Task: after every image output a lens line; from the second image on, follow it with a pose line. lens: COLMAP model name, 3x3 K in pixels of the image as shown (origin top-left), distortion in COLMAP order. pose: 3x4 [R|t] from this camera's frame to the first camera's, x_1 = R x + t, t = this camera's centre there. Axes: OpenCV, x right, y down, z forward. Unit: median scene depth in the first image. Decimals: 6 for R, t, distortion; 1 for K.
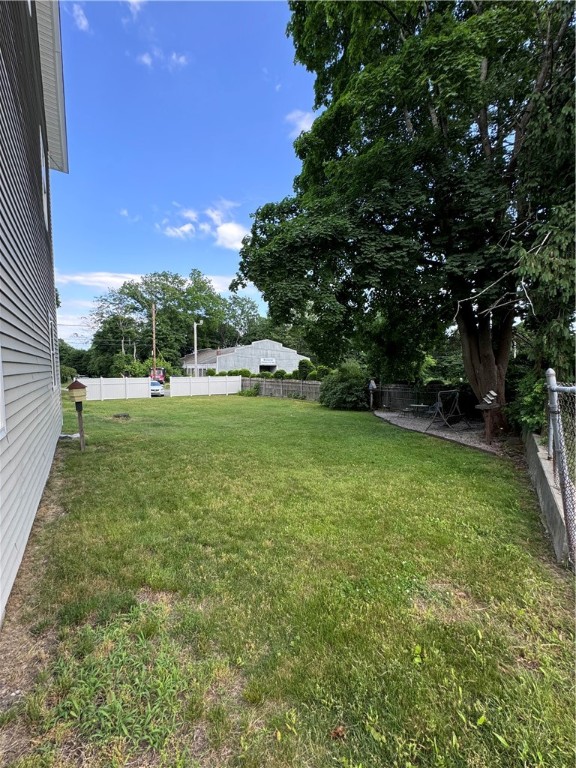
lens RADIAL K [[308.2, 0, 288.0], [0, 308.2, 384.0], [0, 0, 1]] dist [0.000561, 0.000013]
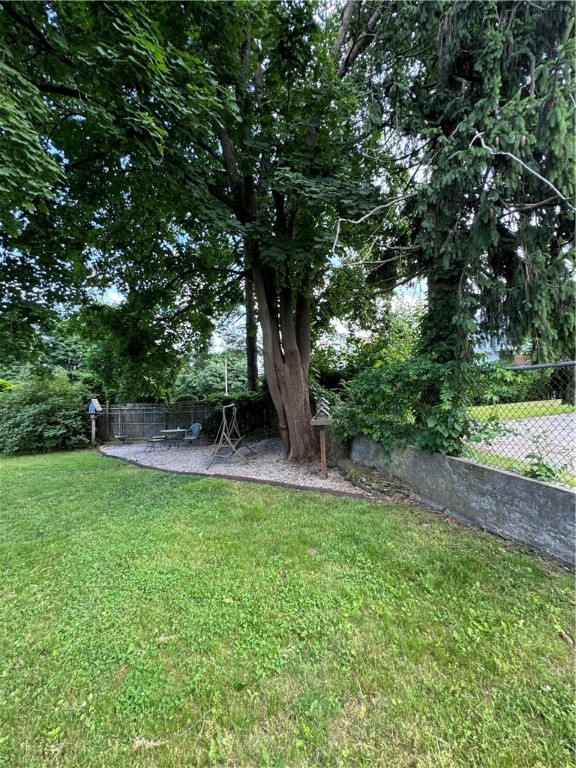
lens RADIAL K [[308.2, 0, 288.0], [0, 308.2, 384.0], [0, 0, 1]] dist [0.000561, 0.000013]
pose [[0.638945, 0.005893, 0.769230, 0.037881], [0.051280, 0.997420, -0.050236, 0.009904], [-0.767541, 0.071544, 0.636995, 0.278421]]
